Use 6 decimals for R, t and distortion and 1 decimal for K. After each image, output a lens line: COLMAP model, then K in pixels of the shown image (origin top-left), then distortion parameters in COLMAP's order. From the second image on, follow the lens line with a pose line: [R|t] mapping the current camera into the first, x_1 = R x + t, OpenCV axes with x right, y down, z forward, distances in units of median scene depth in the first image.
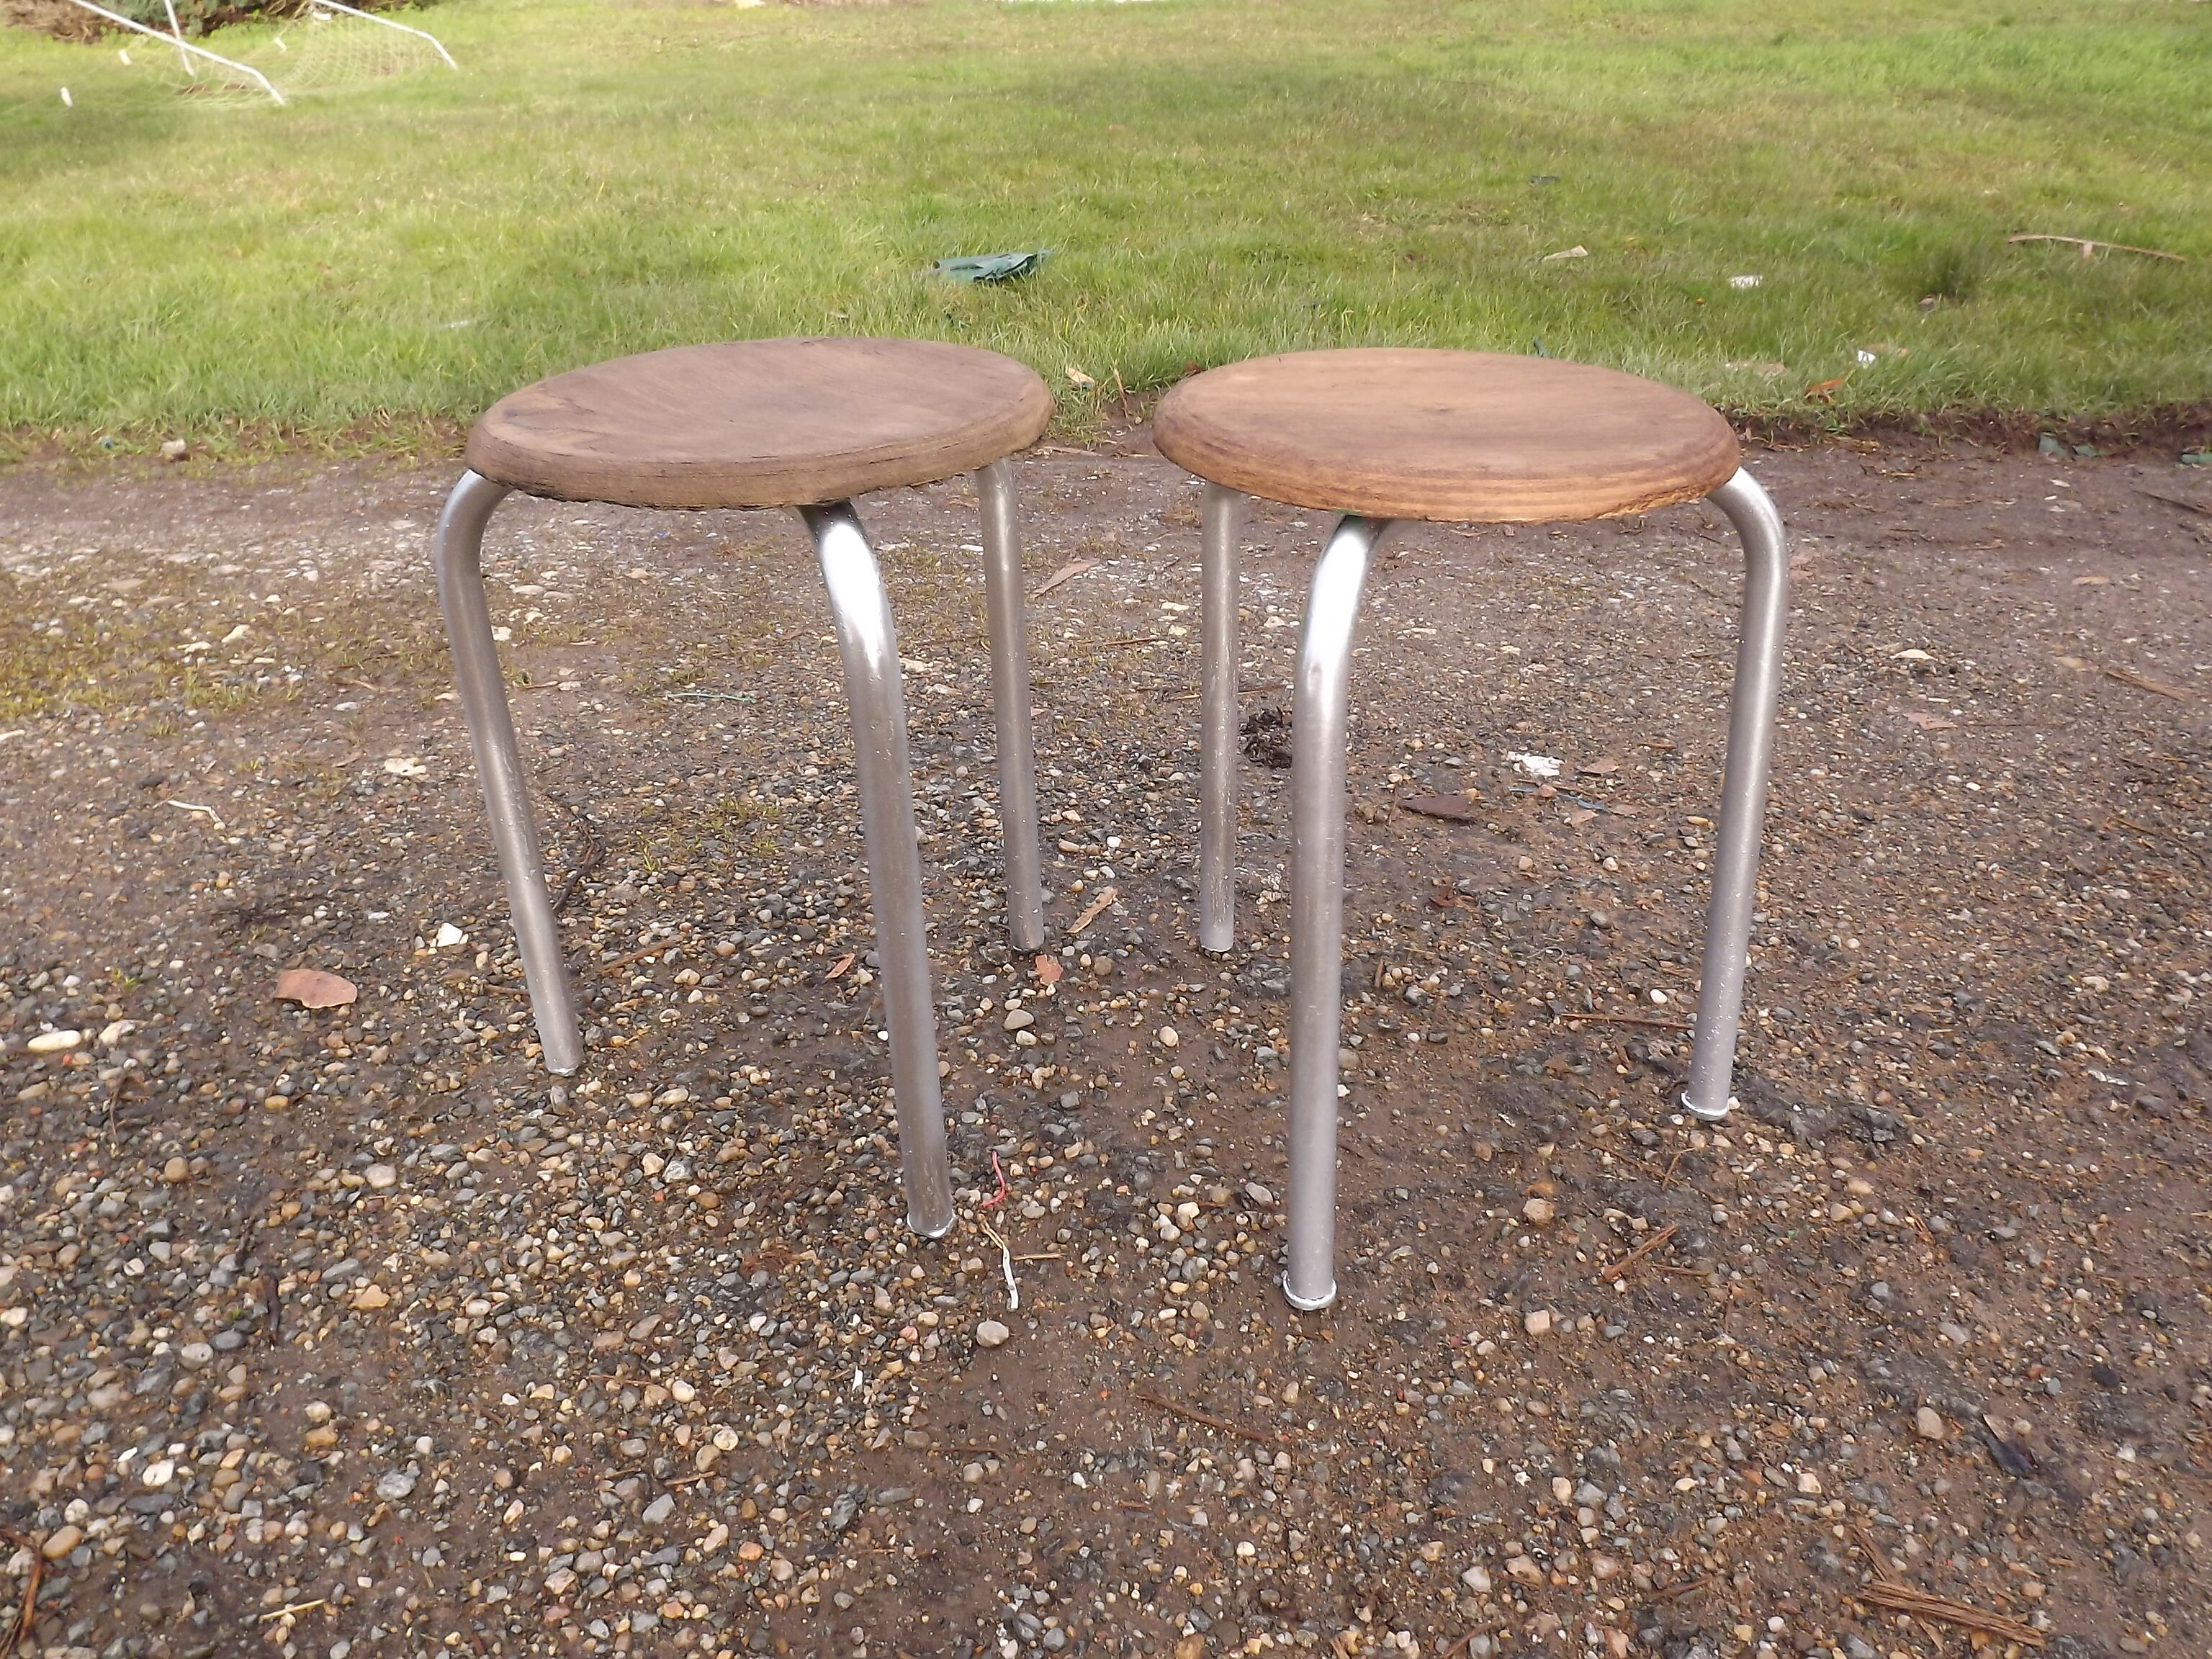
lens RADIAL K [[1627.6, 0, 1104.4], [0, 1627.6, 829.3], [0, 0, 1]] dist [-0.061026, 0.018484]
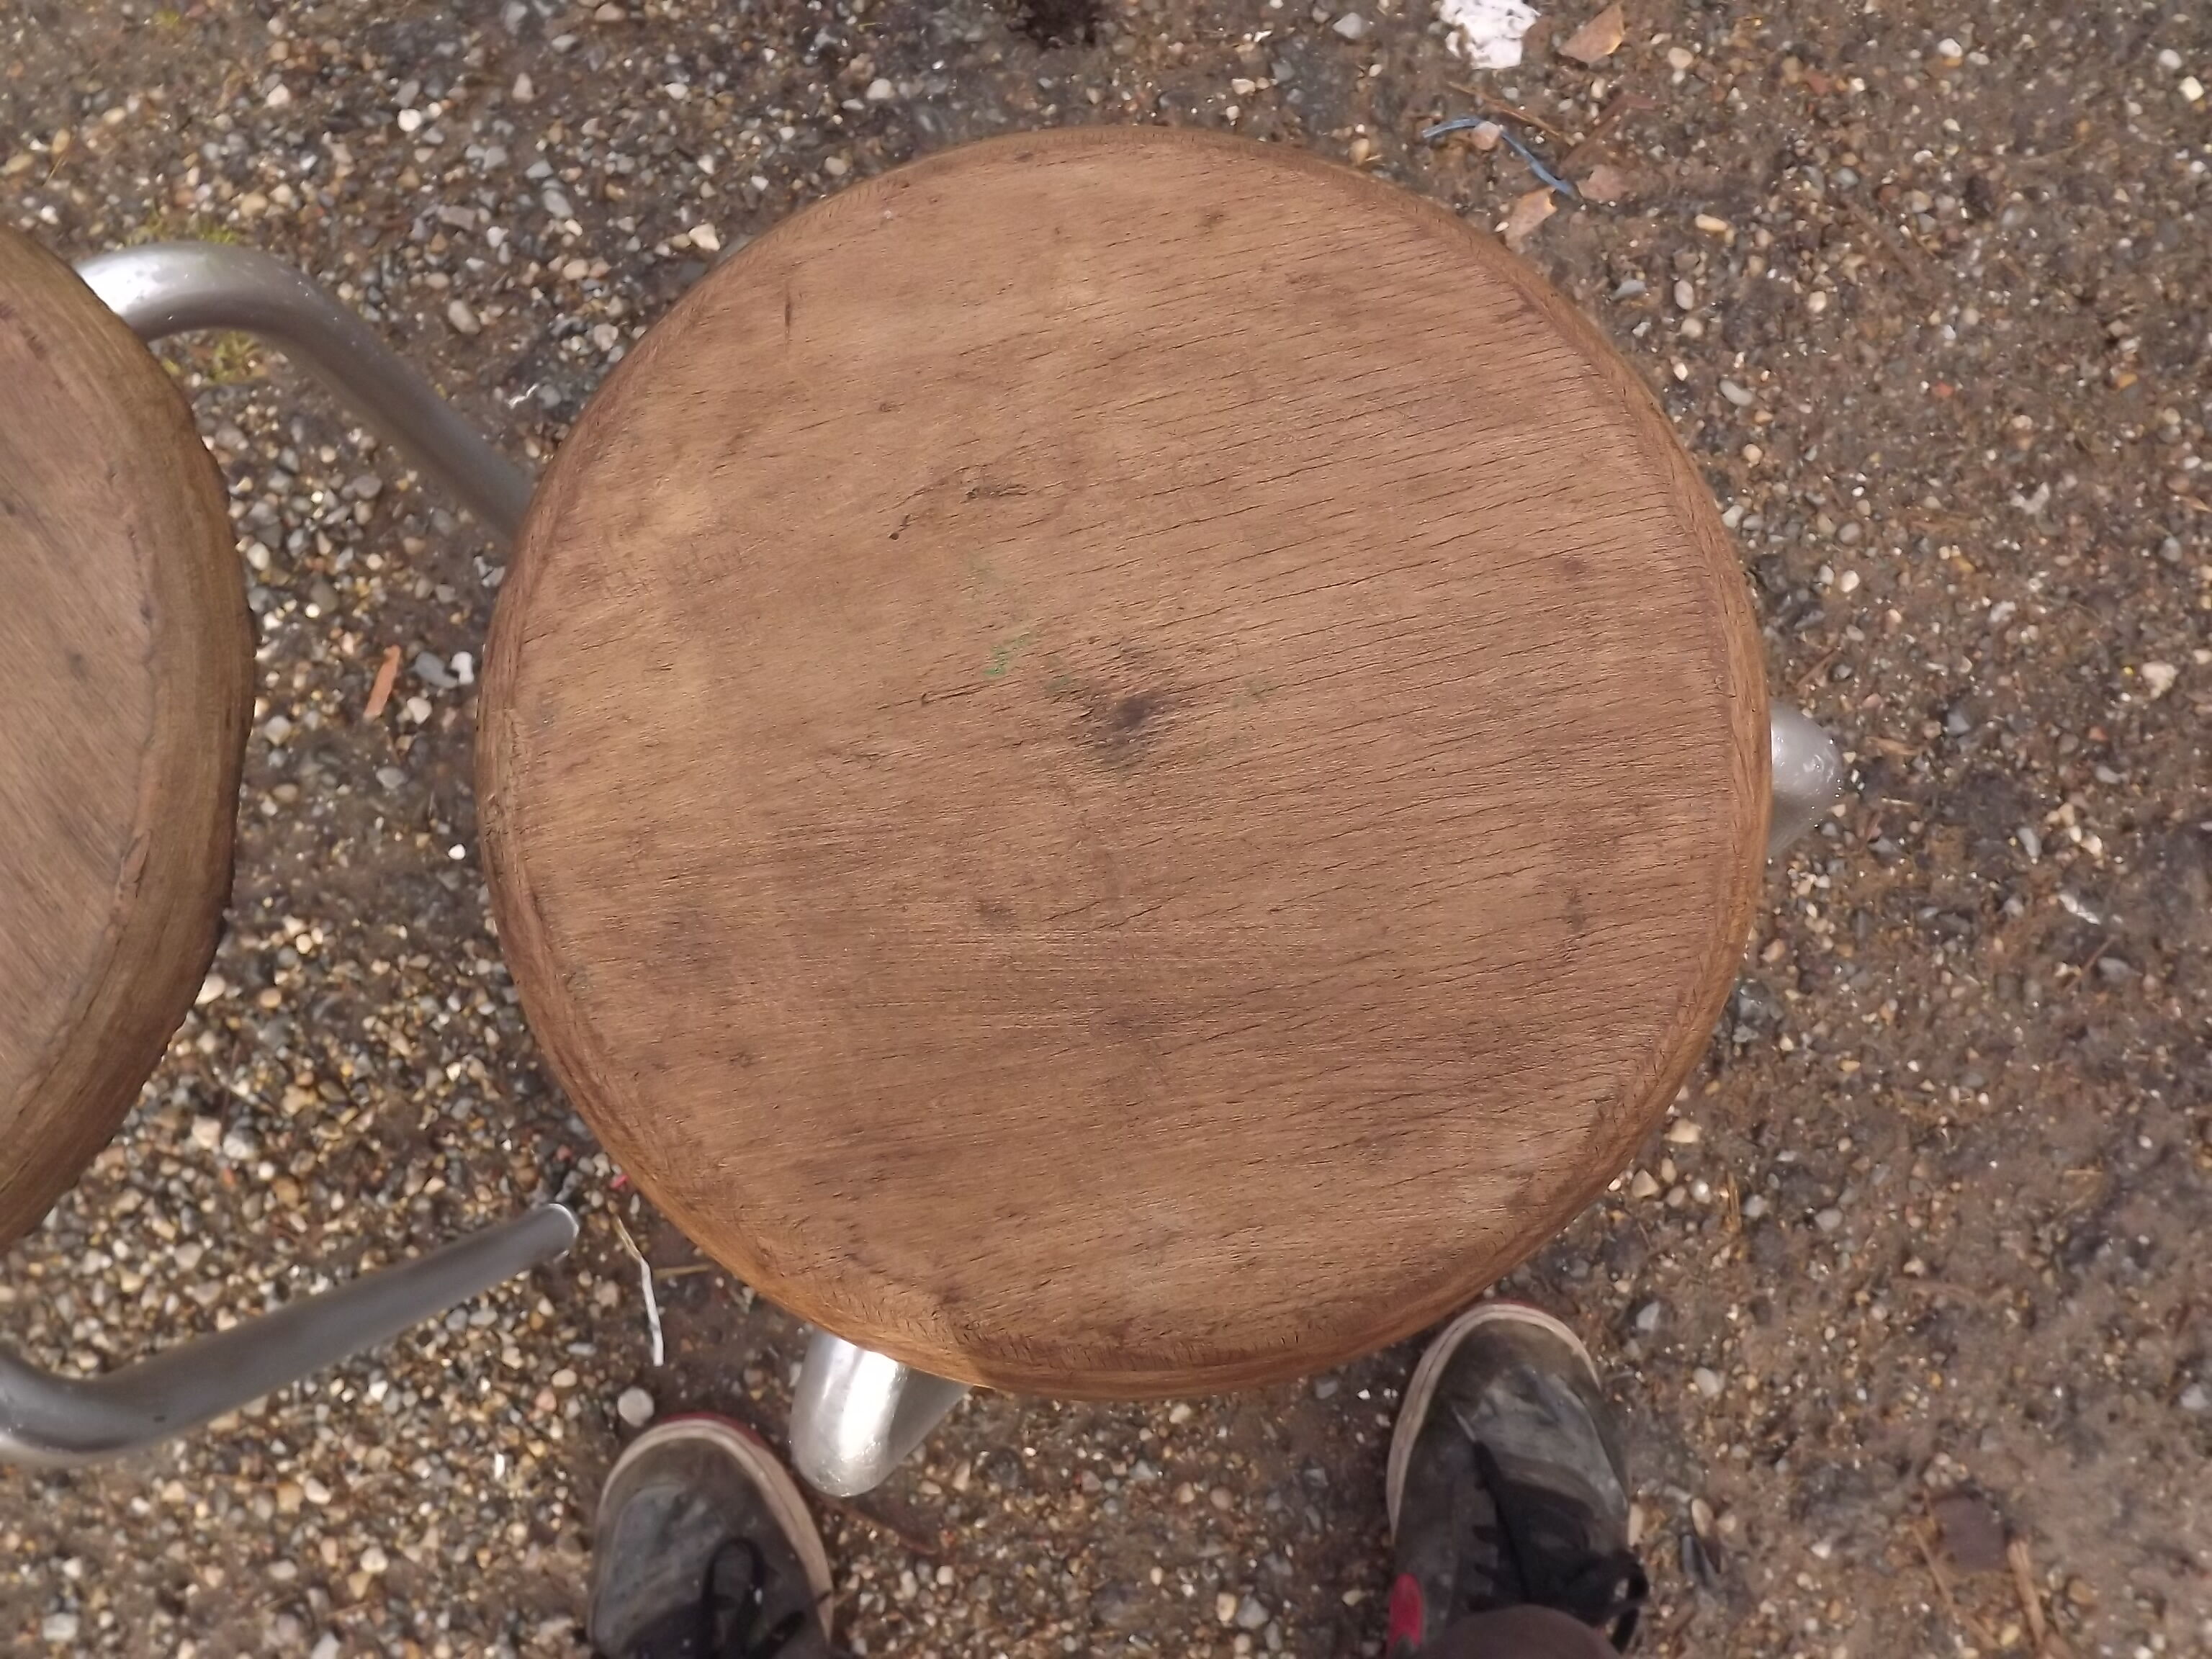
lens RADIAL K [[1627.6, 0, 1099.6], [0, 1627.6, 827.2], [0, 0, 1]] dist [-0.061026, 0.018484]
pose [[0.999518, -0.030981, 0.001920, 0.198628], [0.016503, 0.582774, 0.812467, -0.604887], [-0.026290, -0.812044, 0.583004, 0.734841]]
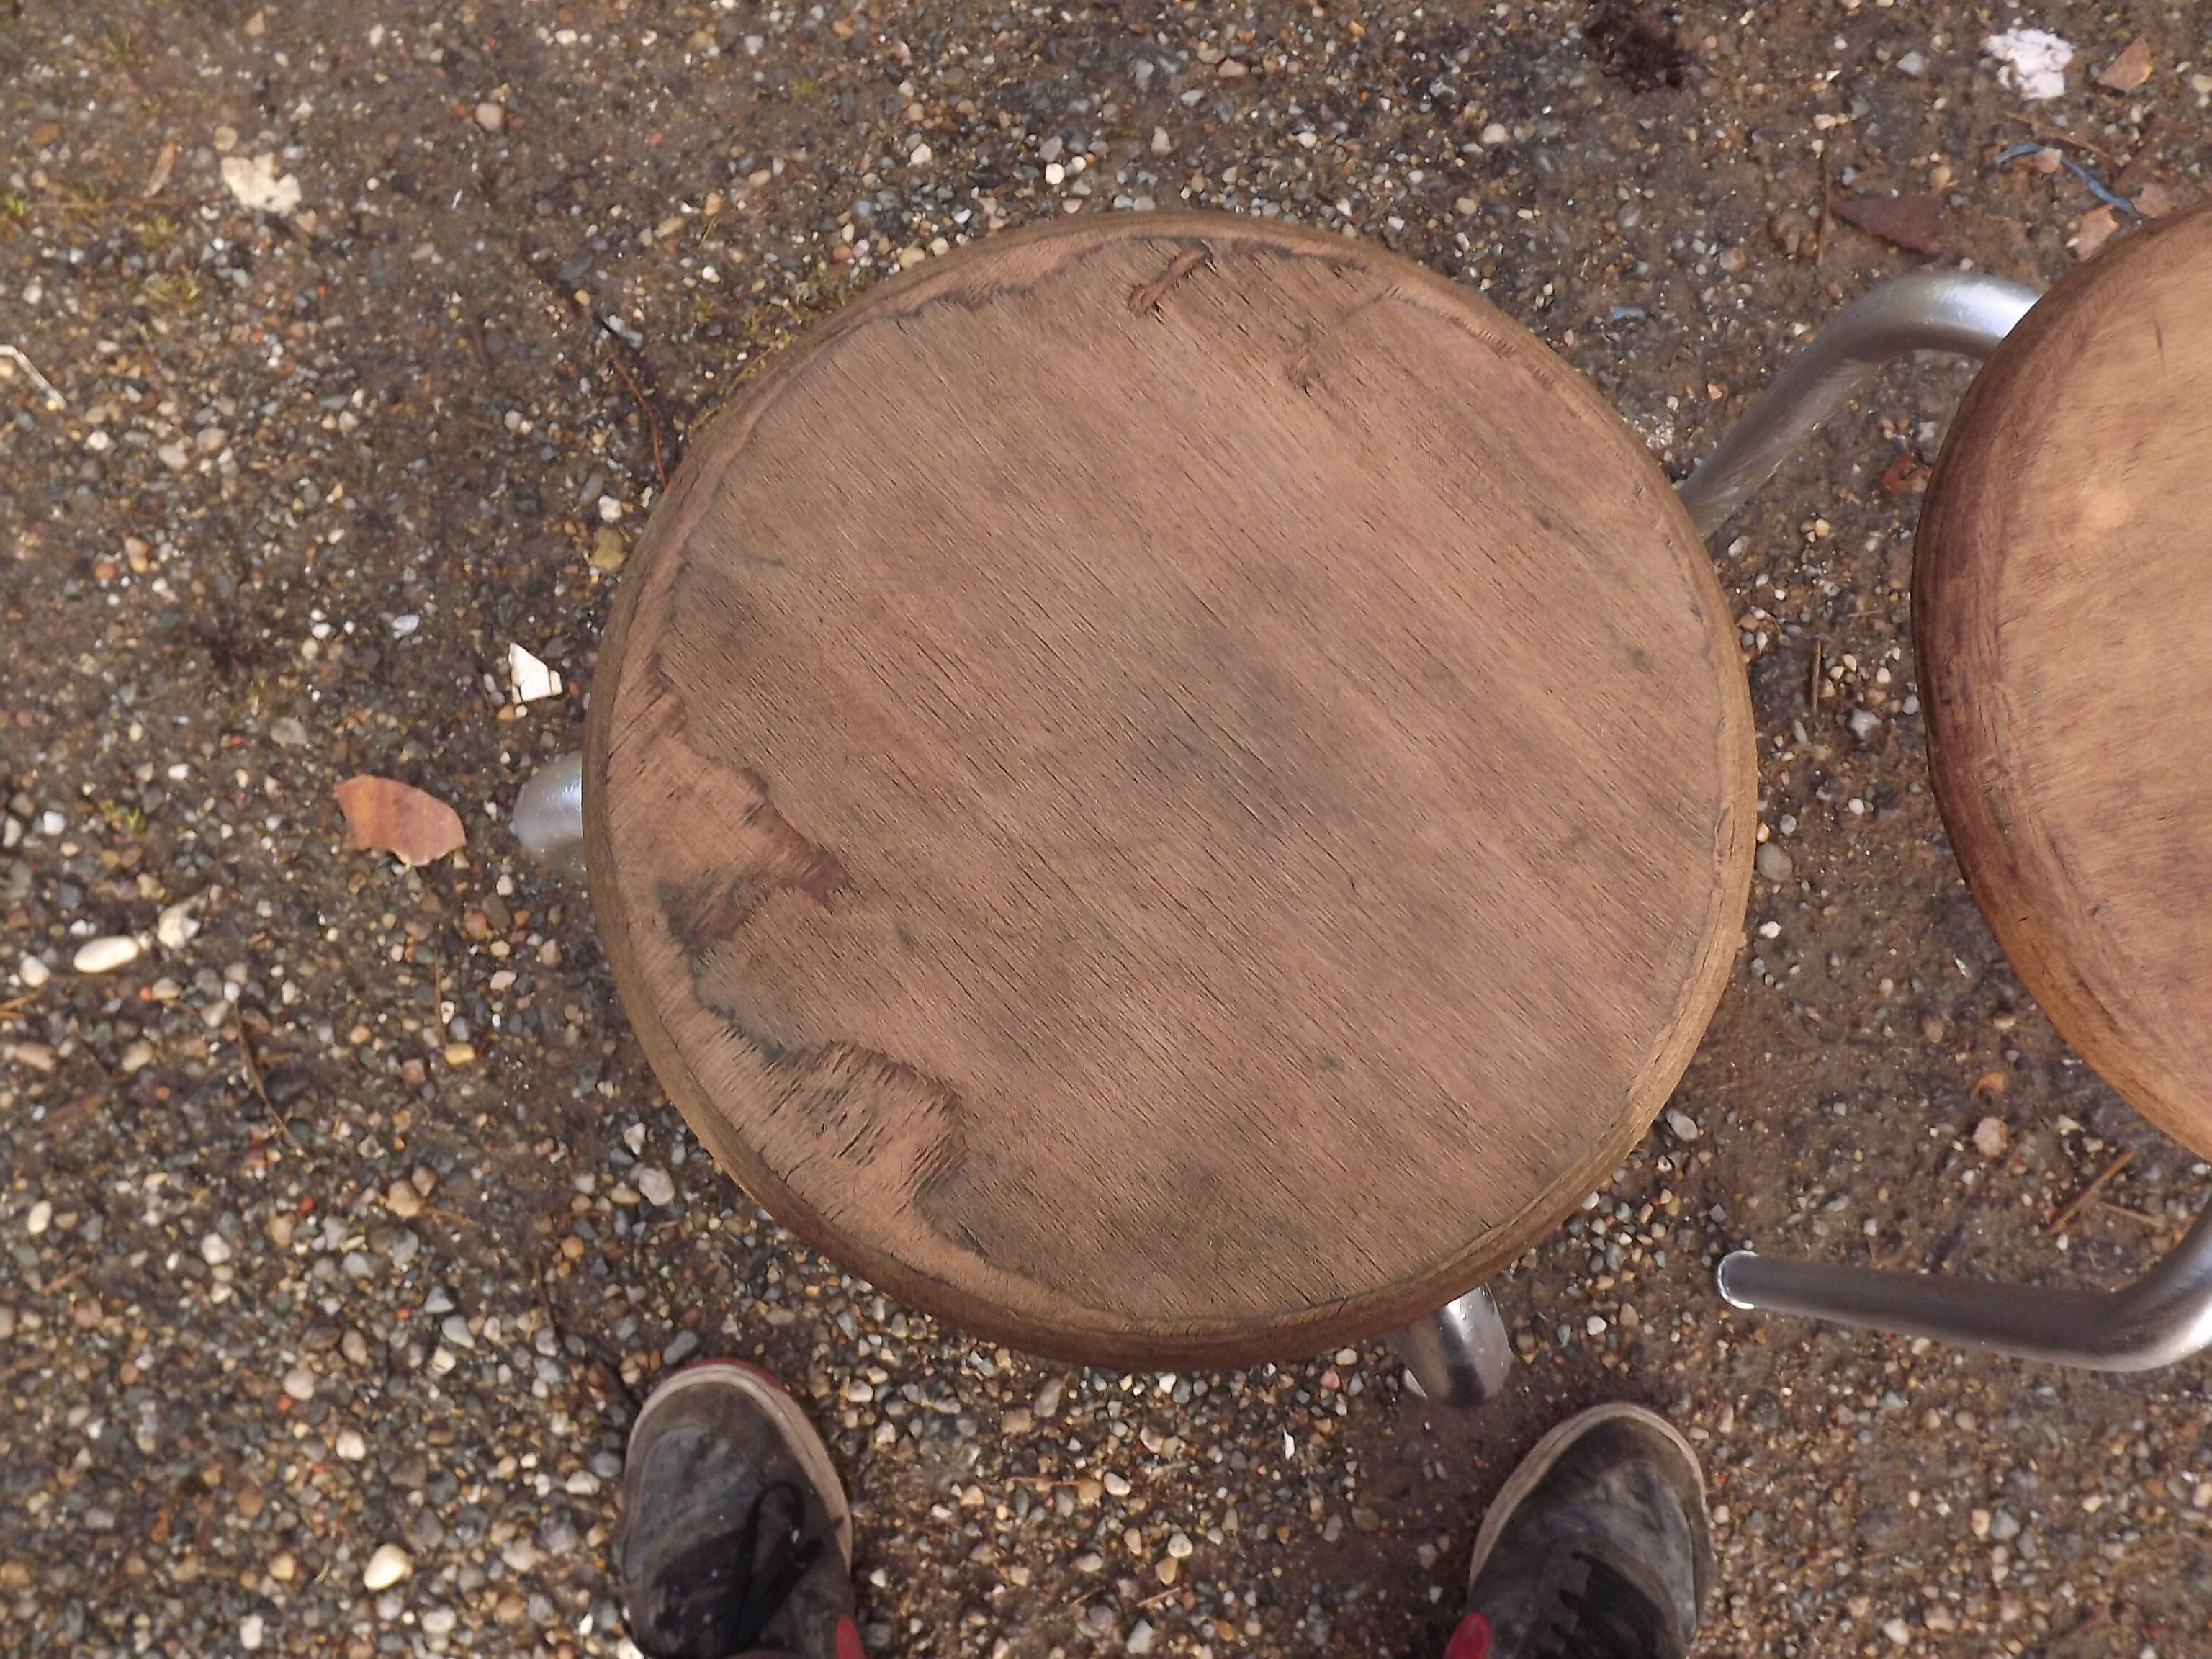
lens RADIAL K [[1627.6, 0, 1128.3], [0, 1627.6, 813.2], [0, 0, 1]] dist [-0.061026, 0.018484]
pose [[0.996081, -0.084193, 0.027112, -0.238347], [0.029129, 0.601662, 0.798219, -0.652502], [-0.083517, -0.794301, 0.601757, 0.709857]]
